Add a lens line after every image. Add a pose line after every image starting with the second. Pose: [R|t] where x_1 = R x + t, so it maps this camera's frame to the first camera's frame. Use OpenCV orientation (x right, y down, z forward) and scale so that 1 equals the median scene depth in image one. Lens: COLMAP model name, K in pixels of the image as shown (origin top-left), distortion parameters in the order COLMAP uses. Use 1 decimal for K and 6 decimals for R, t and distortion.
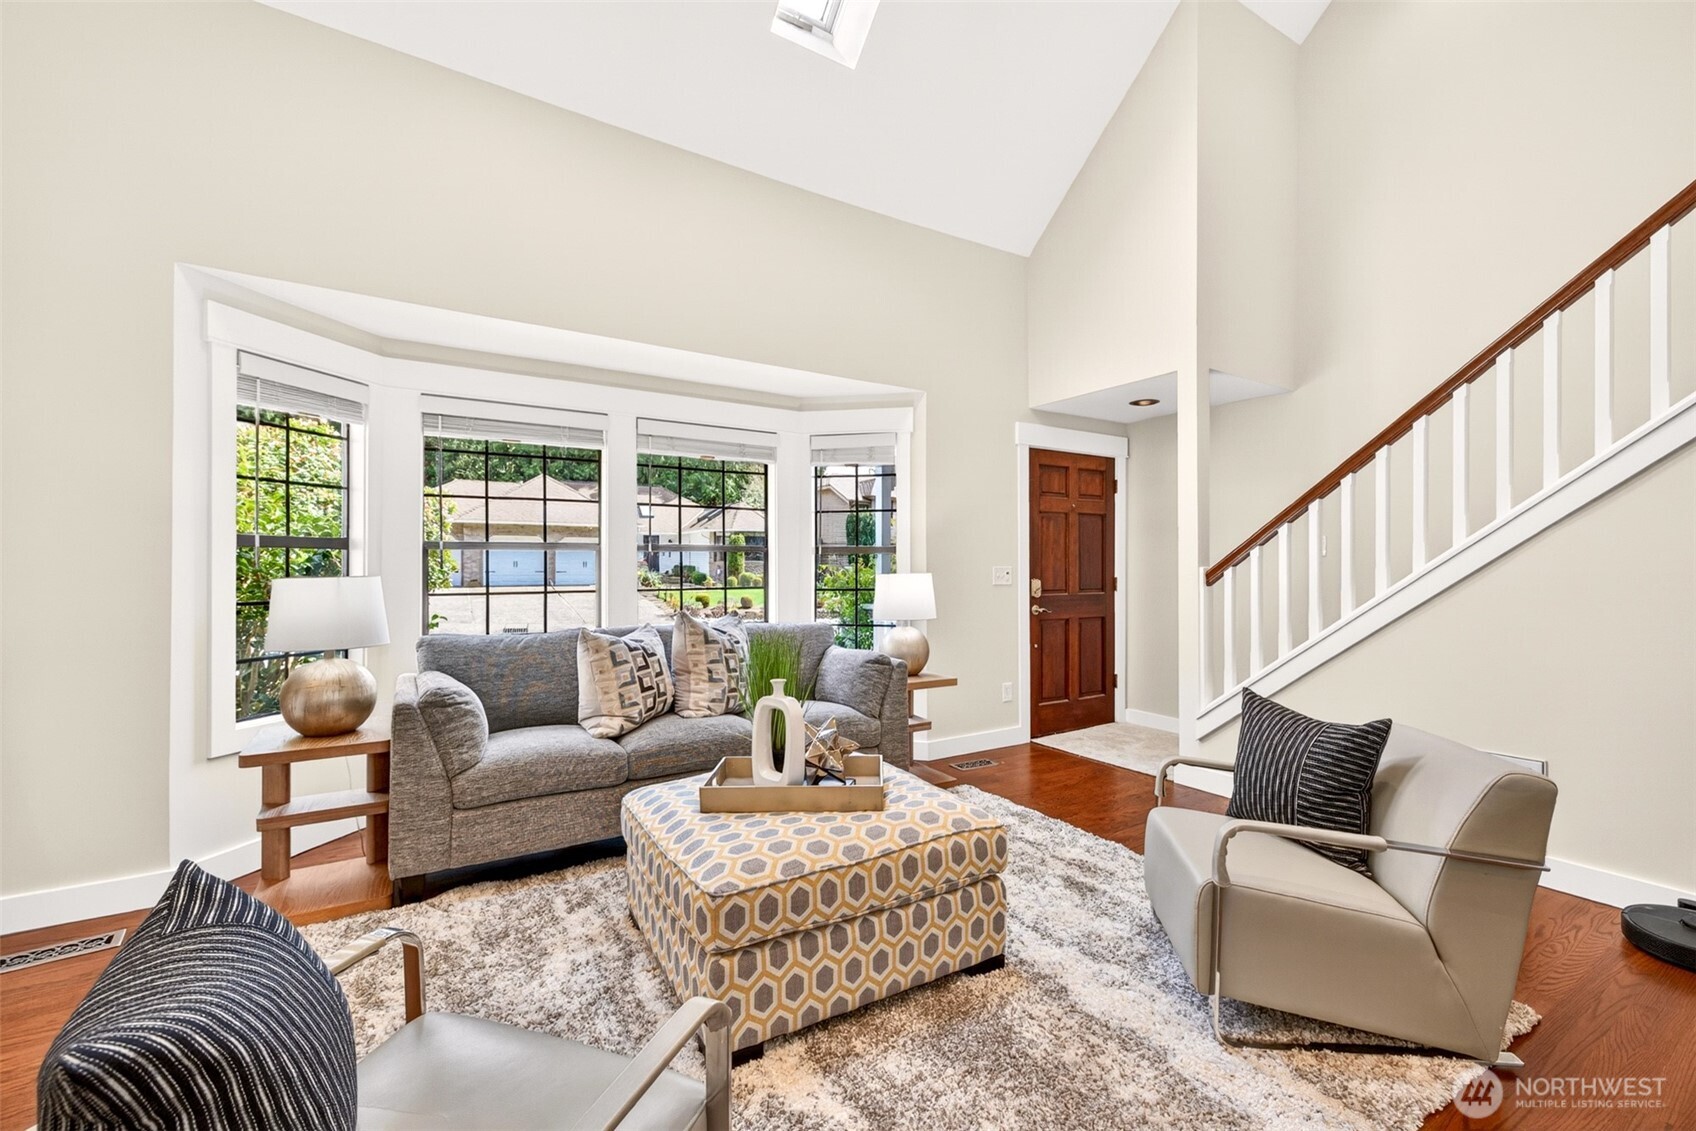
lens RADIAL K [[702.9, 0, 856.6], [0, 702.9, 566.4], [0, 0, 1]] dist [-0.014666, 0.000034]
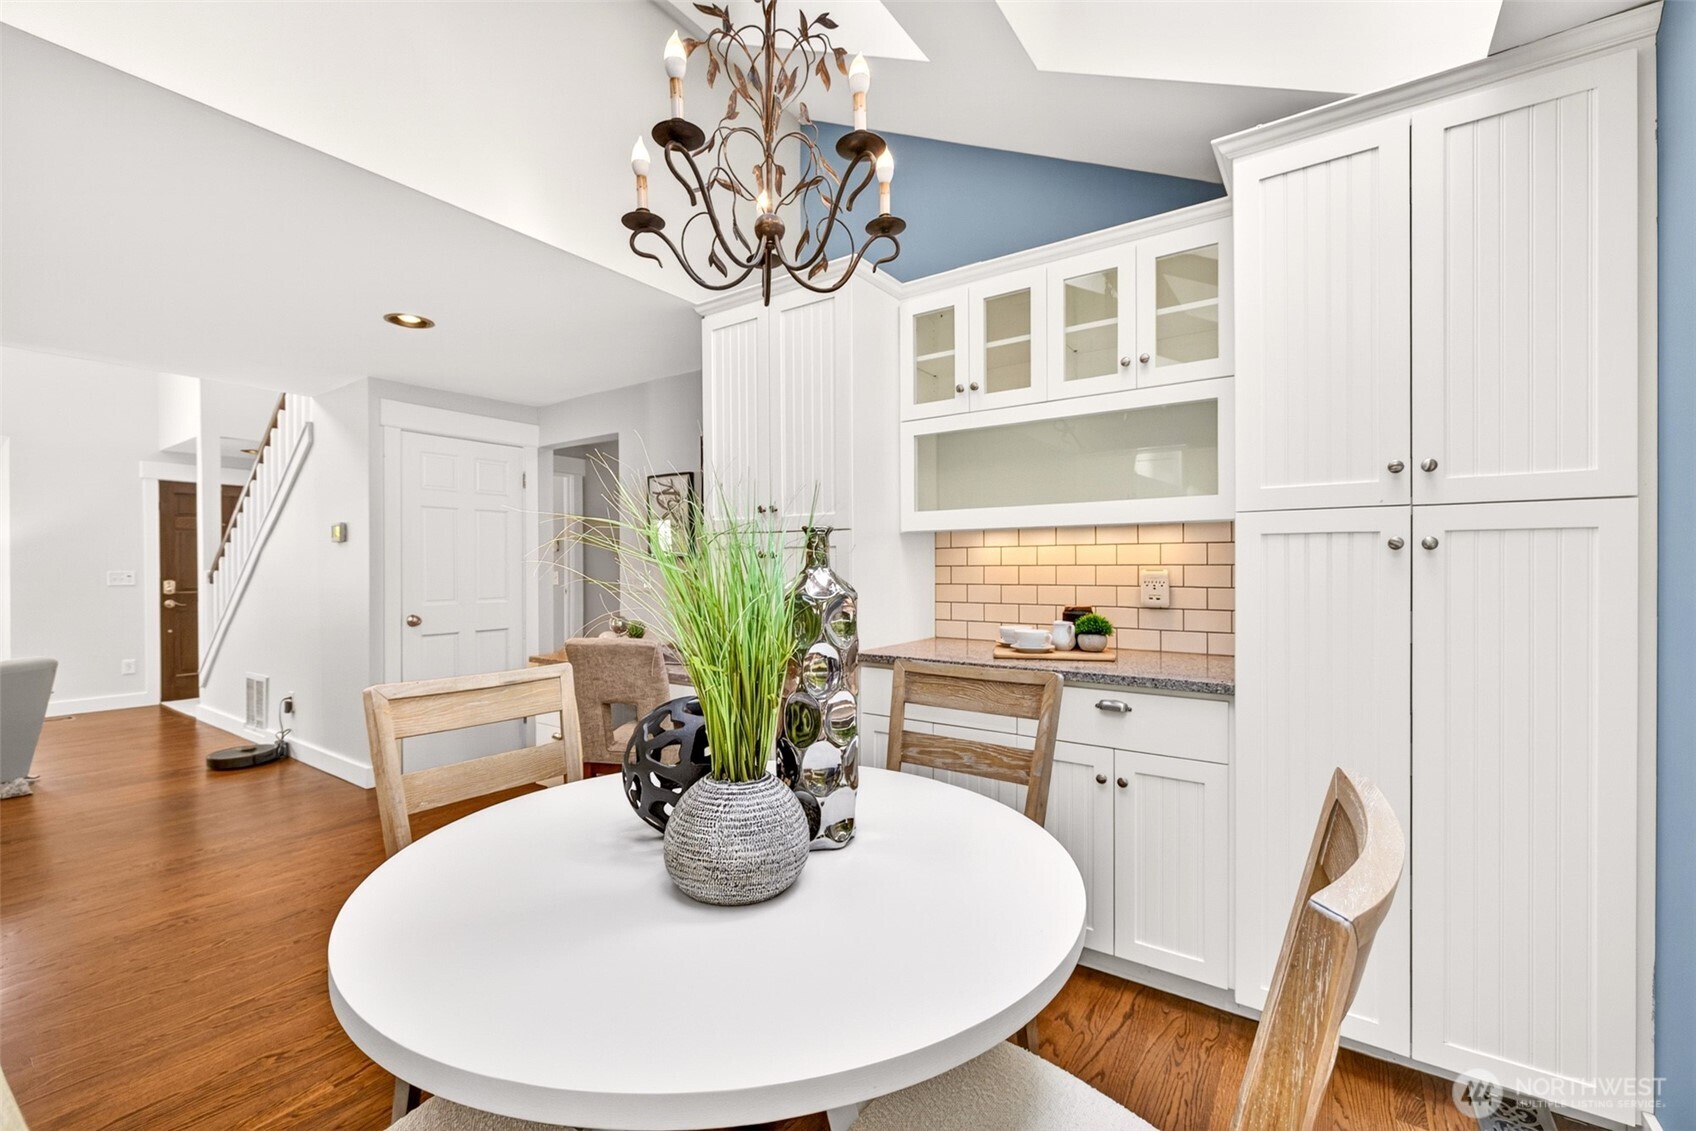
lens RADIAL K [[702.9, 0, 856.6], [0, 702.9, 566.4], [0, 0, 1]] dist [-0.014666, 0.000034]
pose [[0.920006, -0.004997, 0.391873, 1.423119], [0.005631, 0.999984, -0.000469, -0.000305], [-0.391864, 0.002638, 0.920019, -1.065180]]
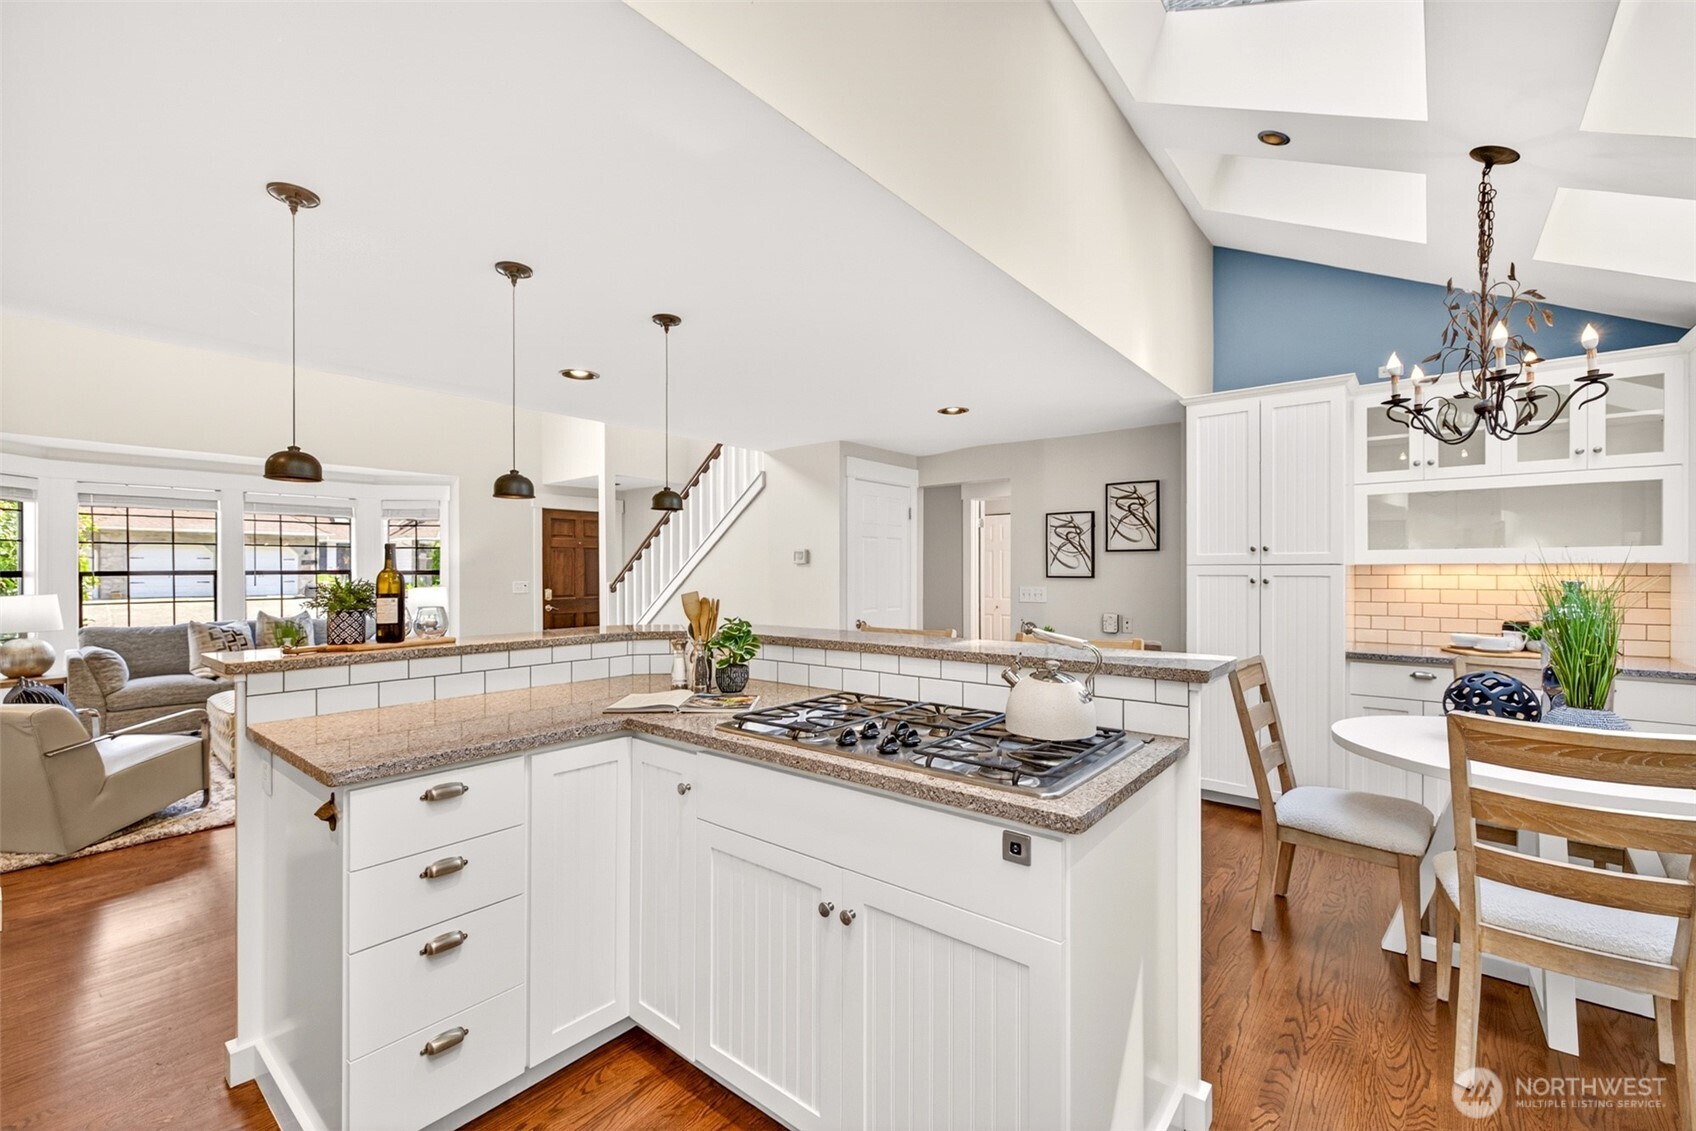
lens RADIAL K [[702.4, 0, 840.1], [0, 702.4, 574.5], [0, 0, 1]] dist [-0.012893, 0.000174]
pose [[0.951571, -0.004519, 0.307396, 0.611635], [0.002817, 0.999978, 0.005979, -0.036133], [-0.307416, -0.004823, 0.951563, -1.150038]]
